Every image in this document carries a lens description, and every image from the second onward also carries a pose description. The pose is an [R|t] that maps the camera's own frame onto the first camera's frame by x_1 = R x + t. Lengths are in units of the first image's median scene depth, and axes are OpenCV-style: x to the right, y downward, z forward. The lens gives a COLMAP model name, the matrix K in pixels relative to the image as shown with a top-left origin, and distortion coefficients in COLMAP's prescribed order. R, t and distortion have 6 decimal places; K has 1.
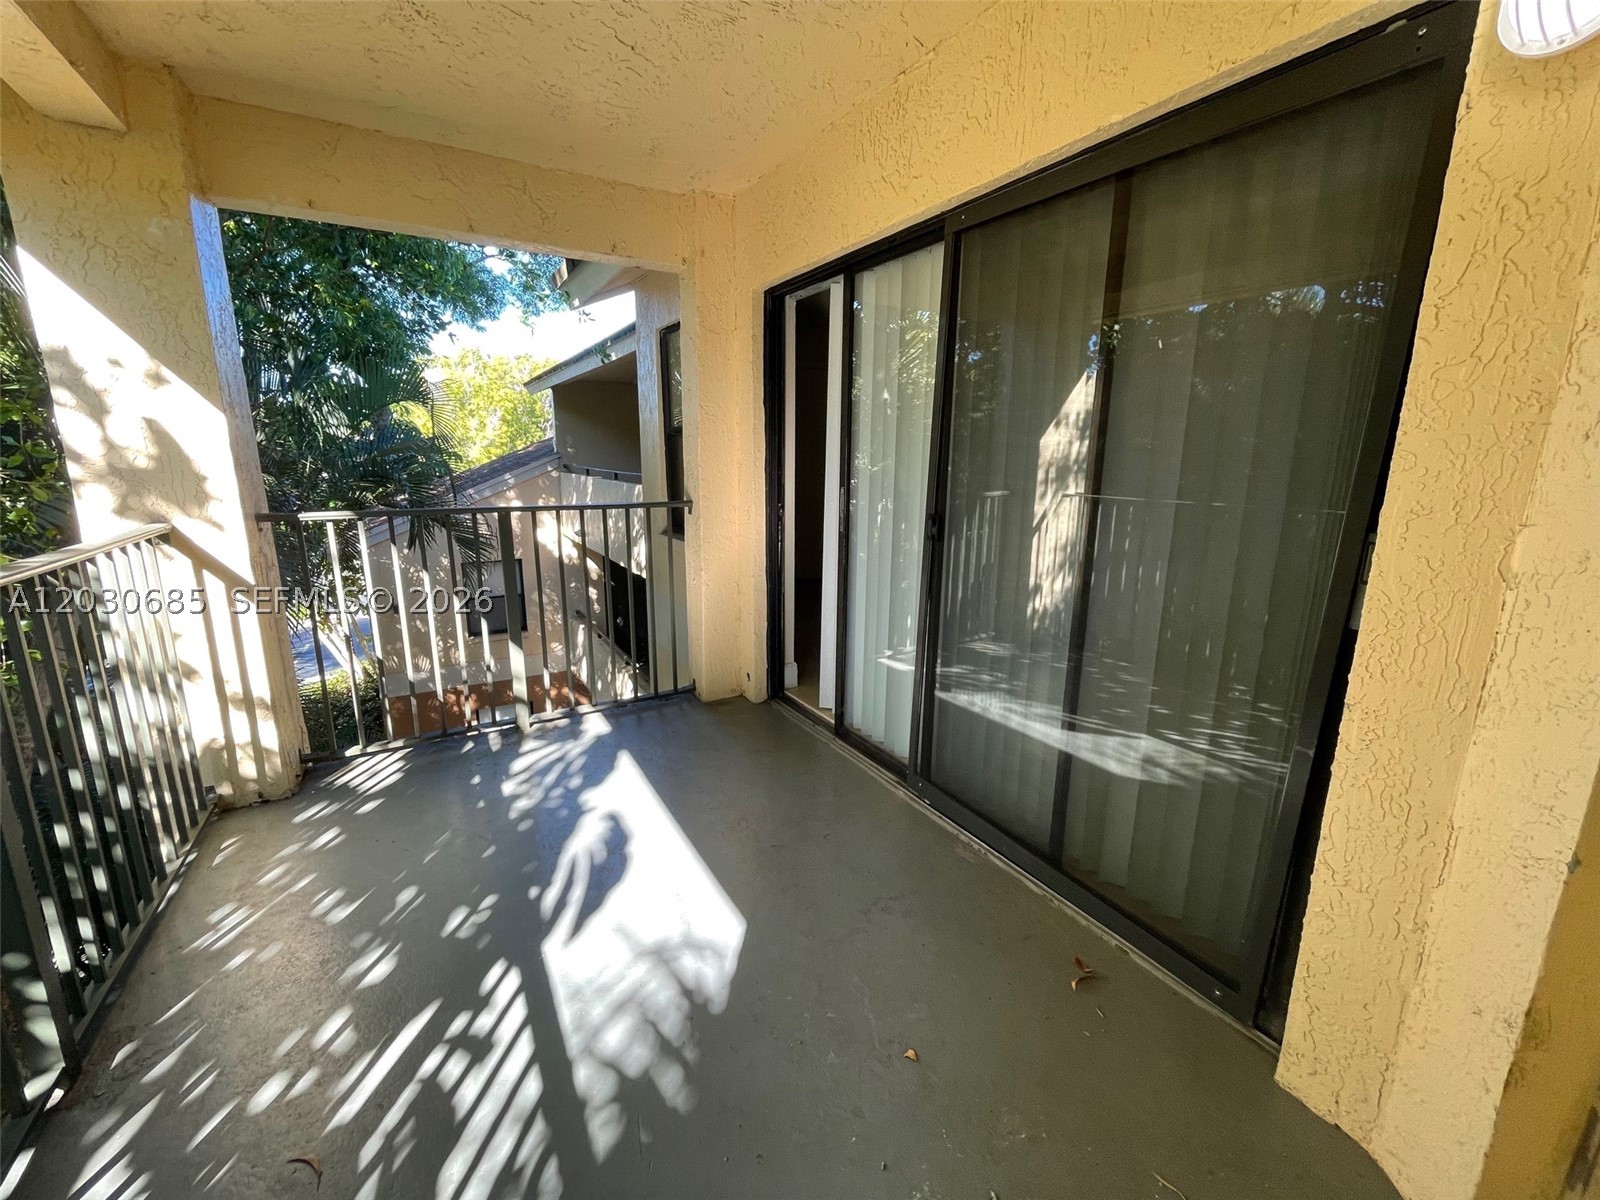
lens RADIAL K [[651.5, 0, 799.1], [0, 651.5, 594.0], [0, 0, 1]] dist [-0.002012, 0.000010]
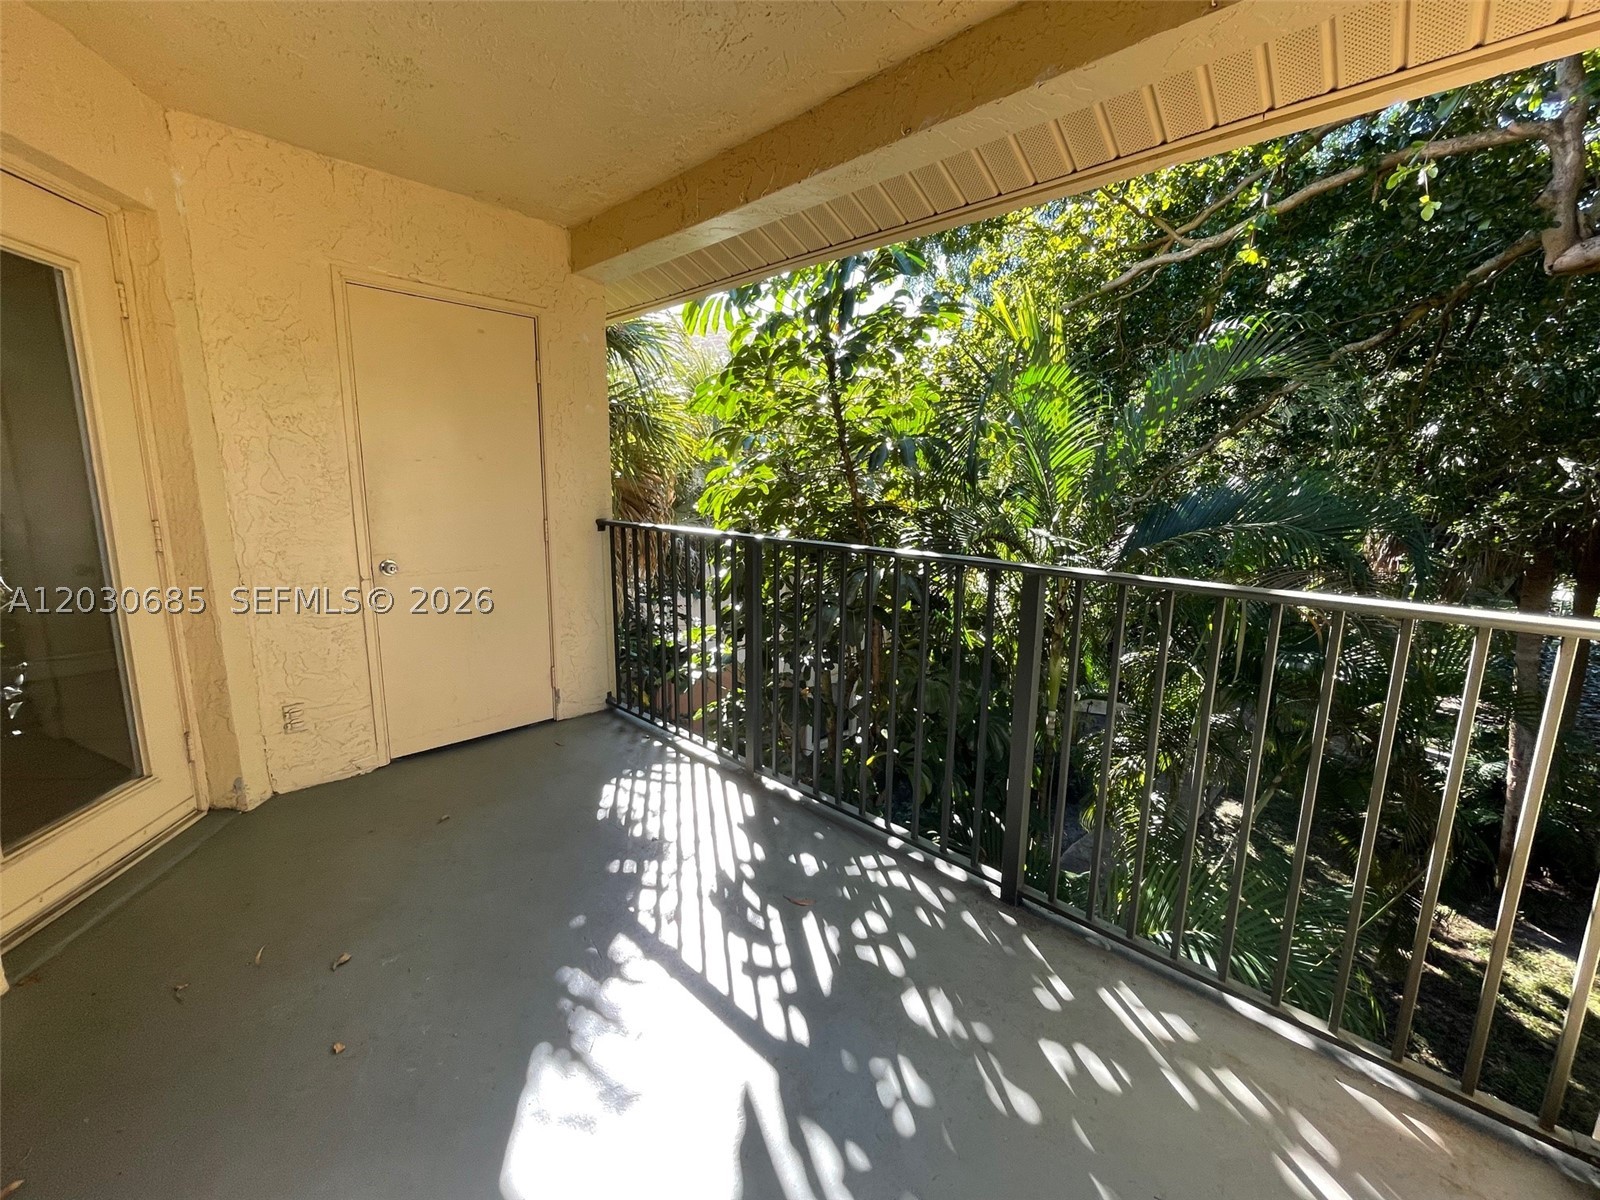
lens RADIAL K [[651.5, 0, 799.1], [0, 651.5, 594.0], [0, 0, 1]] dist [-0.002012, 0.000010]
pose [[-0.960388, 0.020819, -0.277886, -0.240100], [-0.084493, 0.928506, 0.361576, -0.349931], [0.265546, 0.370733, -0.889967, 1.714475]]
